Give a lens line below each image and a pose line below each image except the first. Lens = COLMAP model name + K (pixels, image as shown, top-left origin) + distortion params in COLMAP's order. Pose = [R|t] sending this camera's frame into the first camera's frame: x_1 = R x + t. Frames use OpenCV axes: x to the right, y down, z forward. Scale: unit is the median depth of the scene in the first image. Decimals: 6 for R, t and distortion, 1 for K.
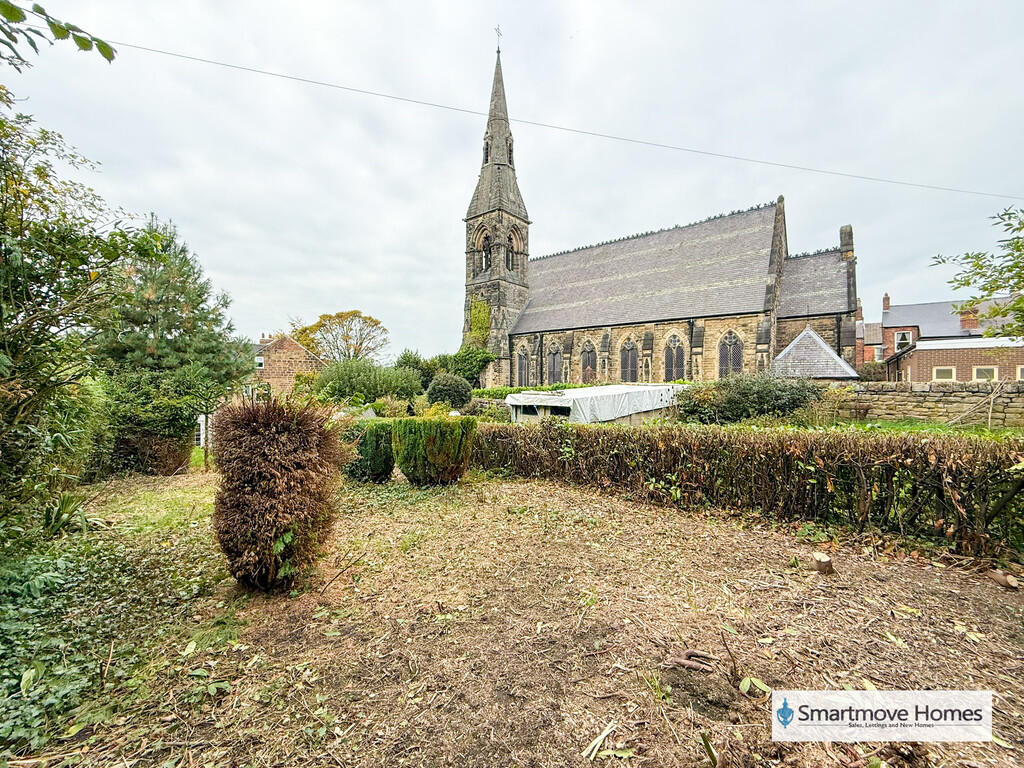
lens RADIAL K [[407.1, 0, 509.2], [0, 407.1, 384.8], [0, 0, 1]] dist [-0.002351, -0.000333]
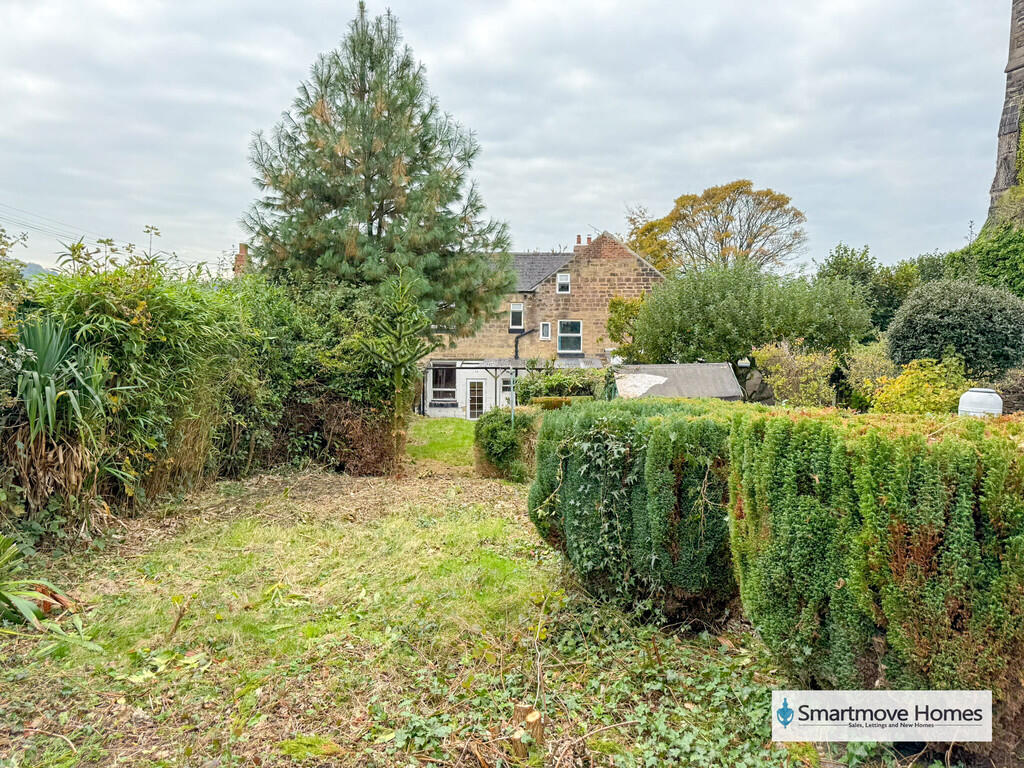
lens RADIAL K [[720.6, 0, 508.3], [0, 720.6, 386.8], [0, 0, 1]] dist [0.038951, -0.014187]
pose [[0.780057, 0.057323, -0.623077, -0.052795], [-0.007405, 0.996571, 0.082414, 0.014493], [0.625665, -0.059674, 0.777806, 0.250135]]
